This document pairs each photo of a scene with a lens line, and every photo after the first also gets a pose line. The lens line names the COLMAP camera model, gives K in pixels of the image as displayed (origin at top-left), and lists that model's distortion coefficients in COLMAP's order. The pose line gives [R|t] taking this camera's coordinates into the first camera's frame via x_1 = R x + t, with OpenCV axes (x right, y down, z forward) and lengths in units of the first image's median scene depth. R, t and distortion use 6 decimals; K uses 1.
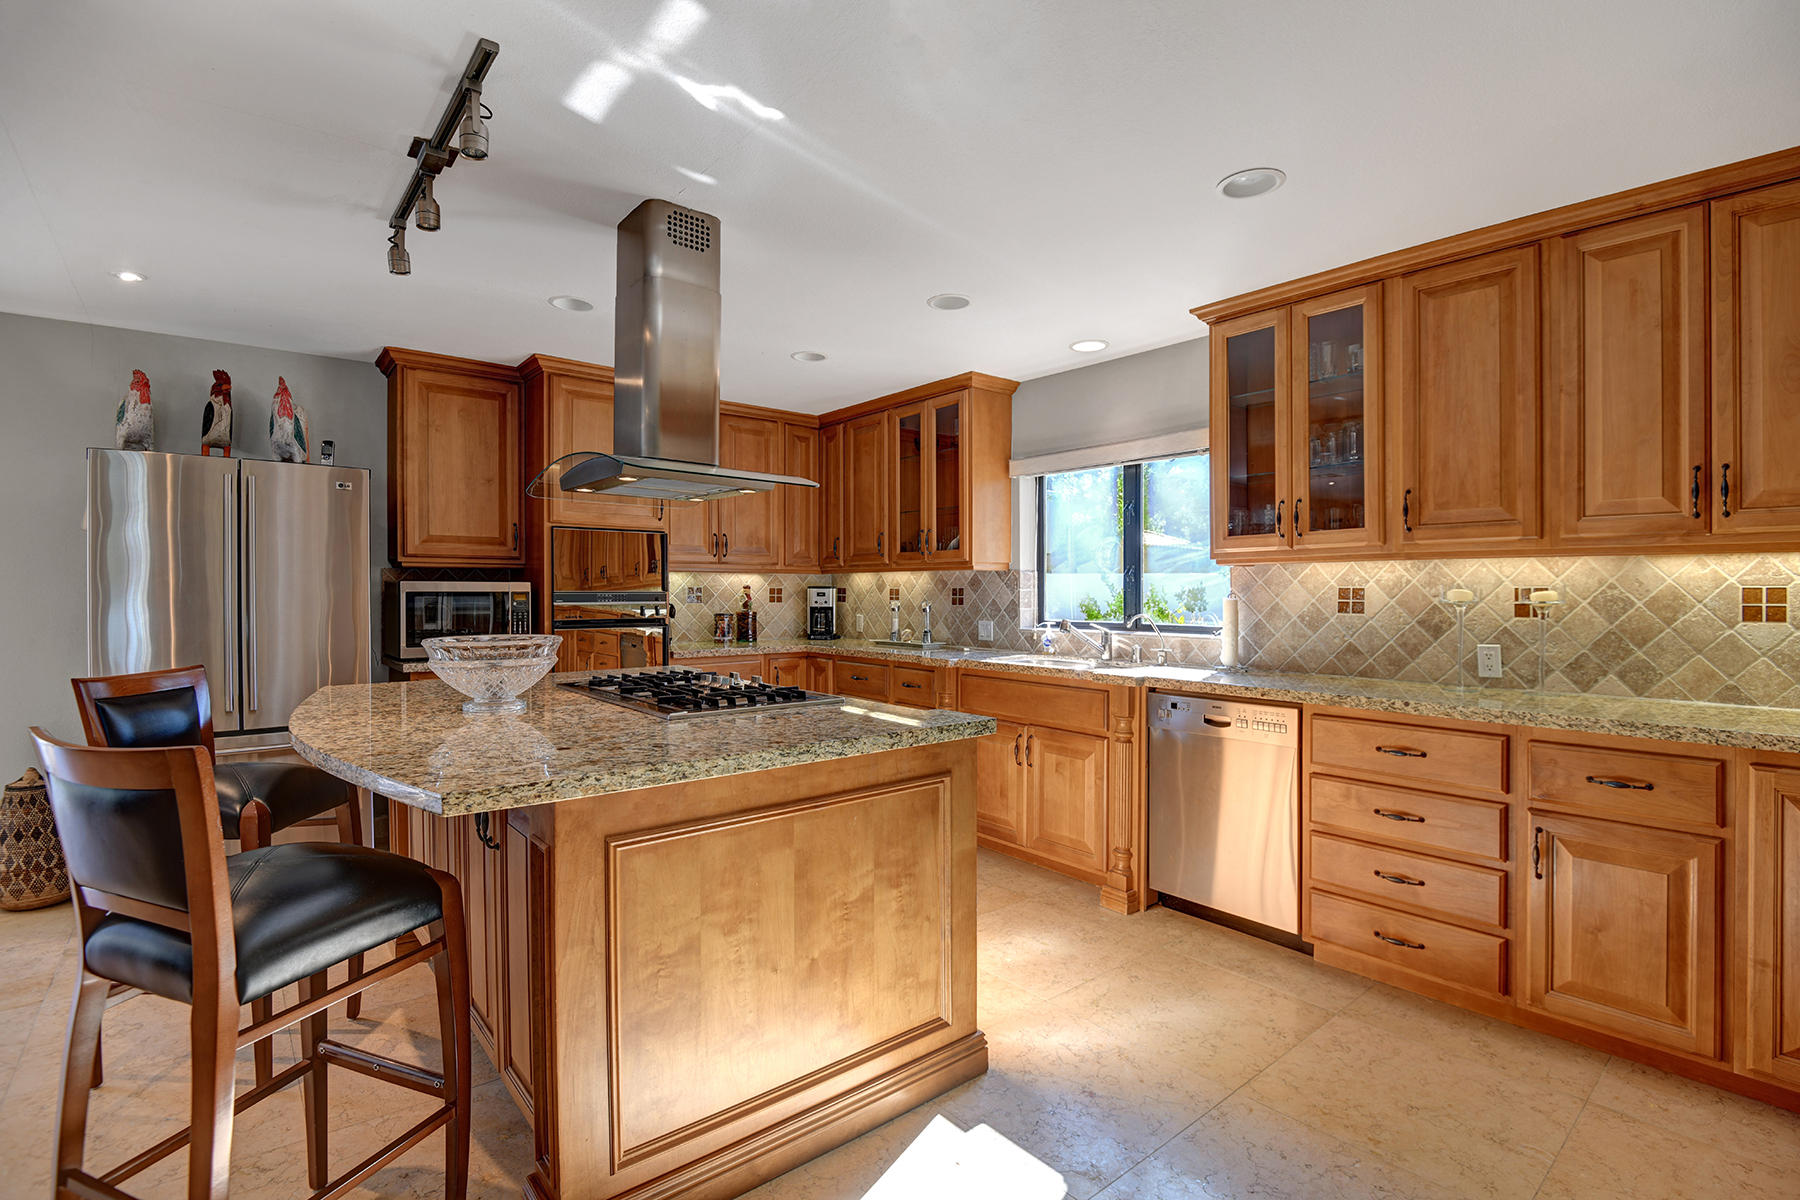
lens RADIAL K [[834.7, 0, 889.5], [0, 834.7, 587.2], [0, 0, 1]] dist [-0.004385, -0.013221]
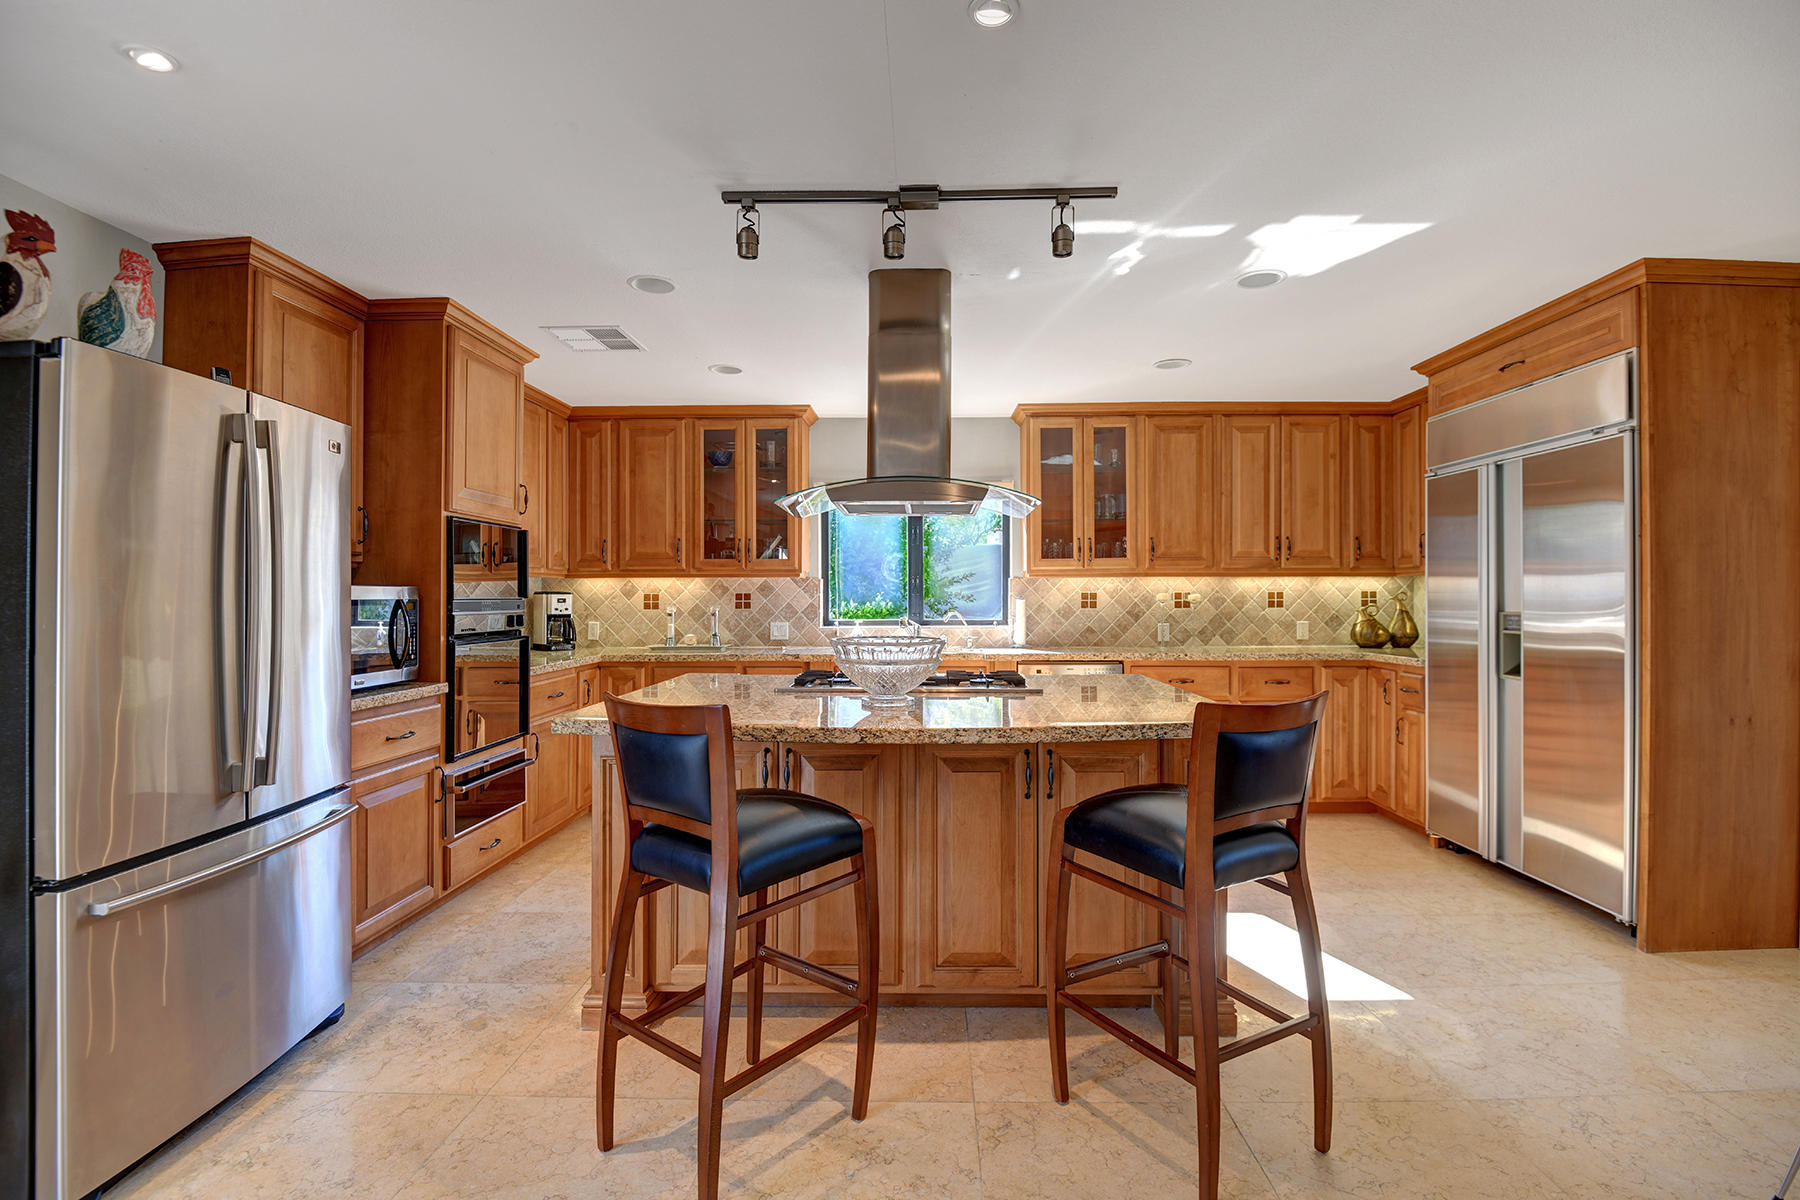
lens RADIAL K [[834.7, 0, 900.7], [0, 834.7, 592.1], [0, 0, 1]] dist [-0.004385, -0.013221]
pose [[0.656184, -0.000874, 0.754601, -1.019803], [0.001114, 0.999999, 0.000190, -0.000845], [-0.754600, 0.000716, 0.656184, 0.222237]]
